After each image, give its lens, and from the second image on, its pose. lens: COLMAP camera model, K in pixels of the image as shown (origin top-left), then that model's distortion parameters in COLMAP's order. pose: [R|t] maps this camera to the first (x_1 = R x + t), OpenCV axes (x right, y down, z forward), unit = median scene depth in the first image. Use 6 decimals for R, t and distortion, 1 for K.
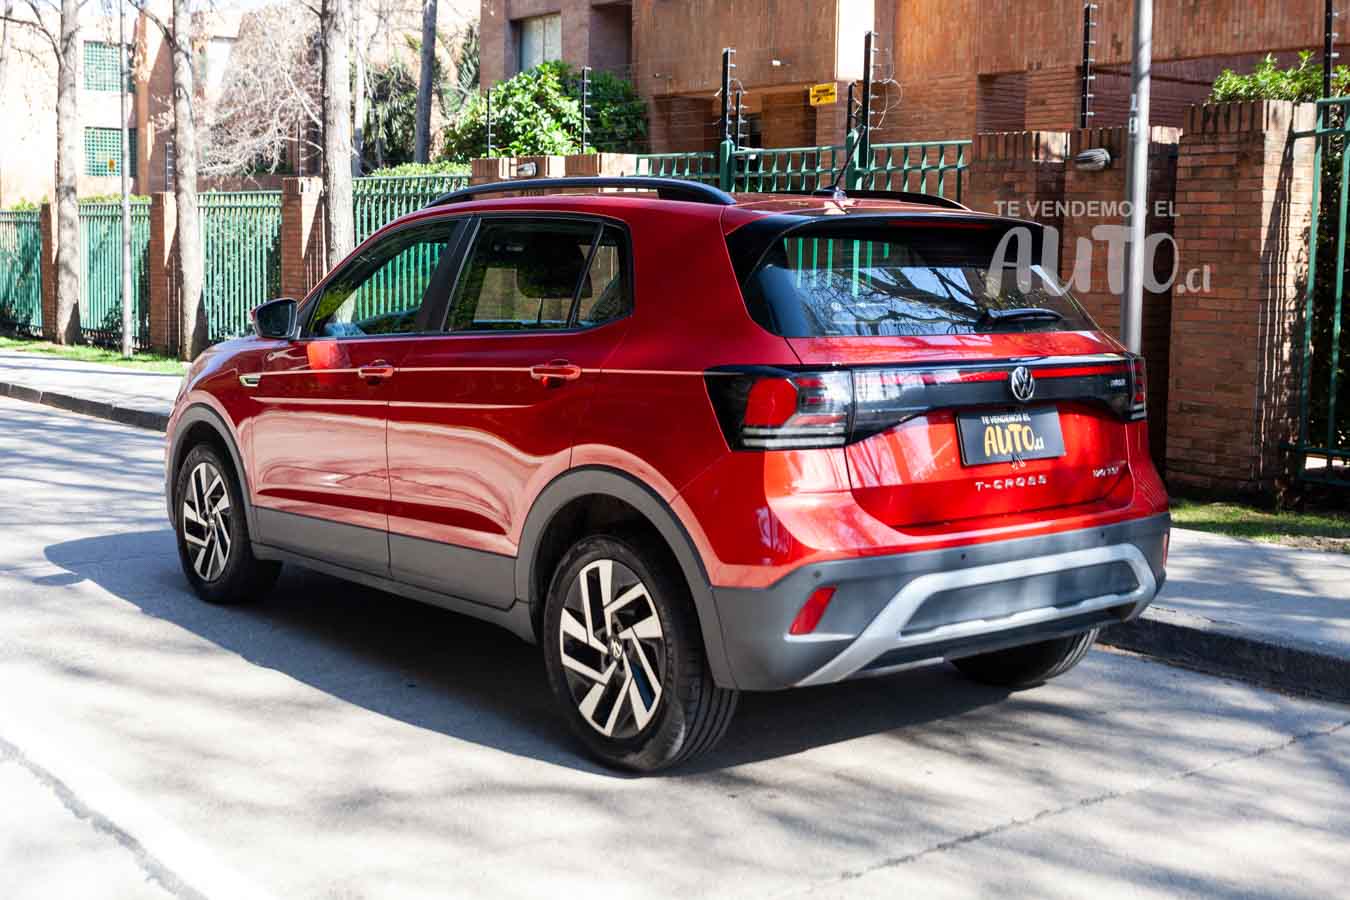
lens RADIAL K [[1552.4, 0, 673.0], [0, 1552.4, 443.5], [0, 0, 1]] dist [-0.012280, 0.000000]
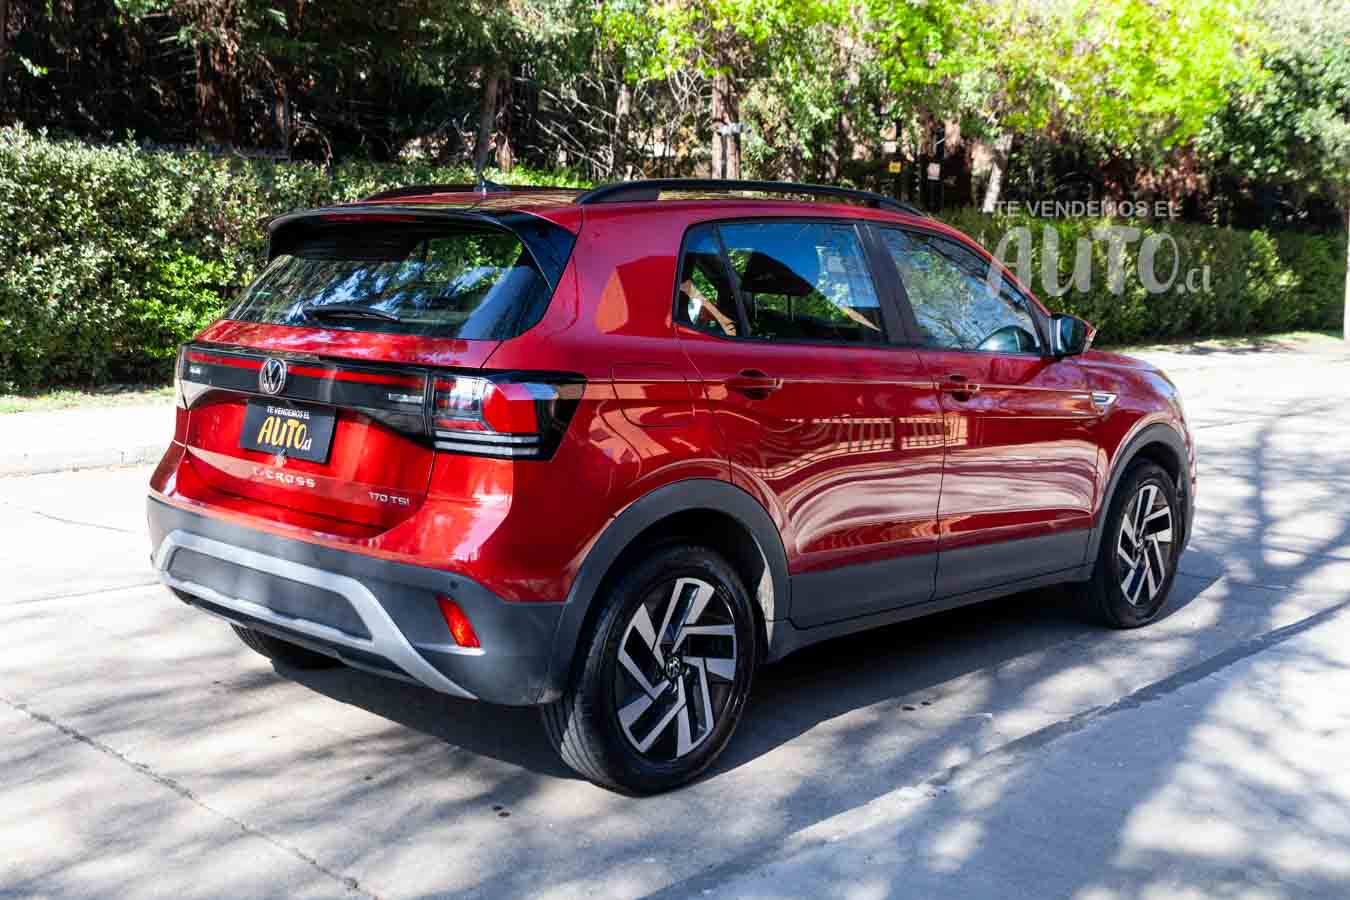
lens RADIAL K [[1502.9, 0, 675.6], [0, 1502.9, 448.2], [0, 0, 1]] dist [-0.016202, 0.000000]
pose [[0.154945, 0.117299, -0.980935, 1.219503], [-0.131214, 0.986573, 0.097248, -0.121364], [0.979171, 0.113644, 0.168255, 1.101223]]
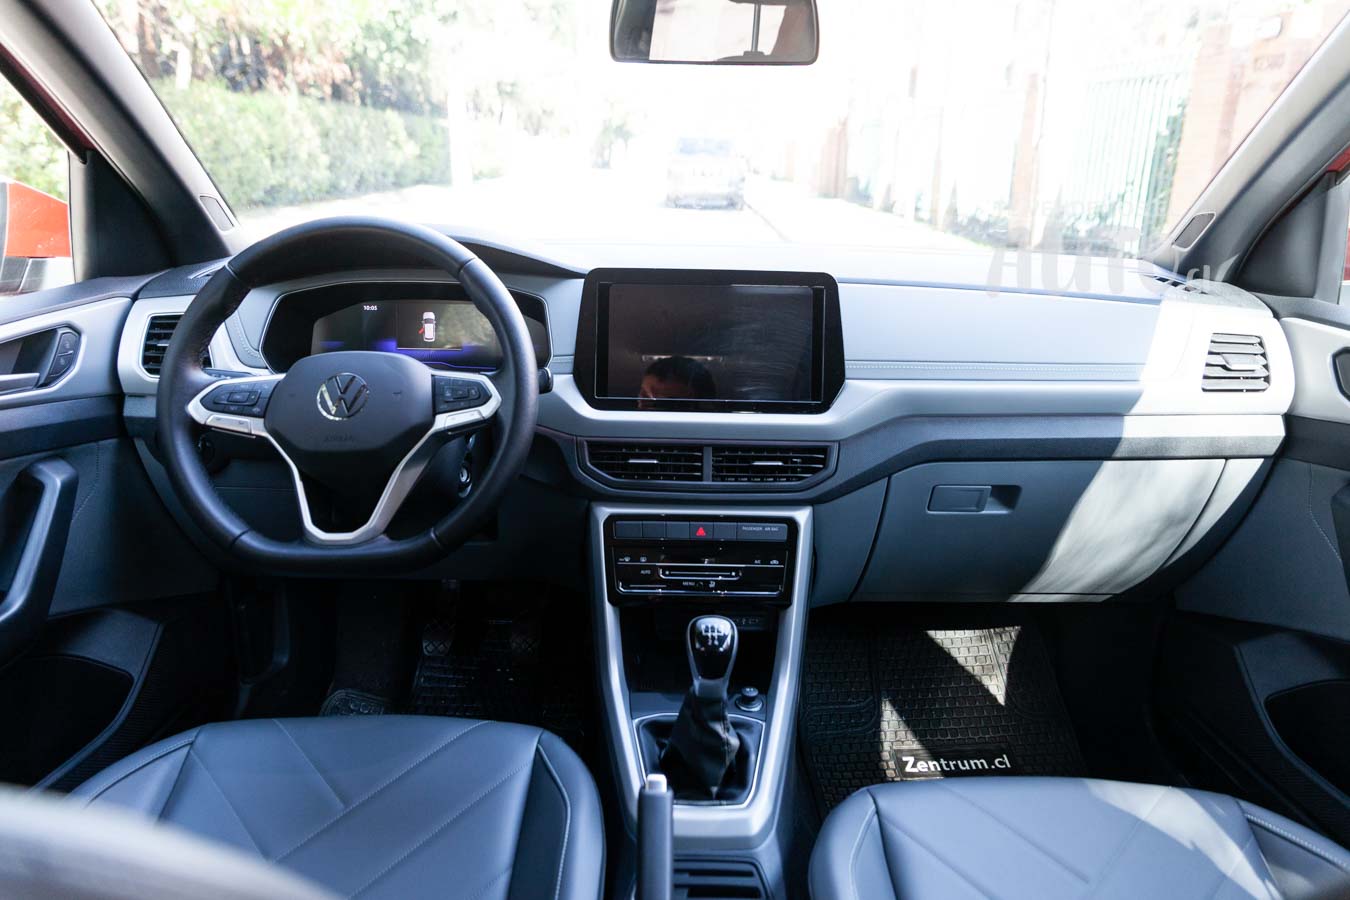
lens RADIAL K [[893.6, 0, 685.3], [0, 893.6, 449.8], [0, 0, 1]] dist [0.005508, 0.000042]
pose [[0.781343, 0.199447, -0.591375, 0.016557], [-0.078910, 0.971528, 0.223400, -0.121773], [0.619094, -0.127887, 0.774834, 1.255063]]
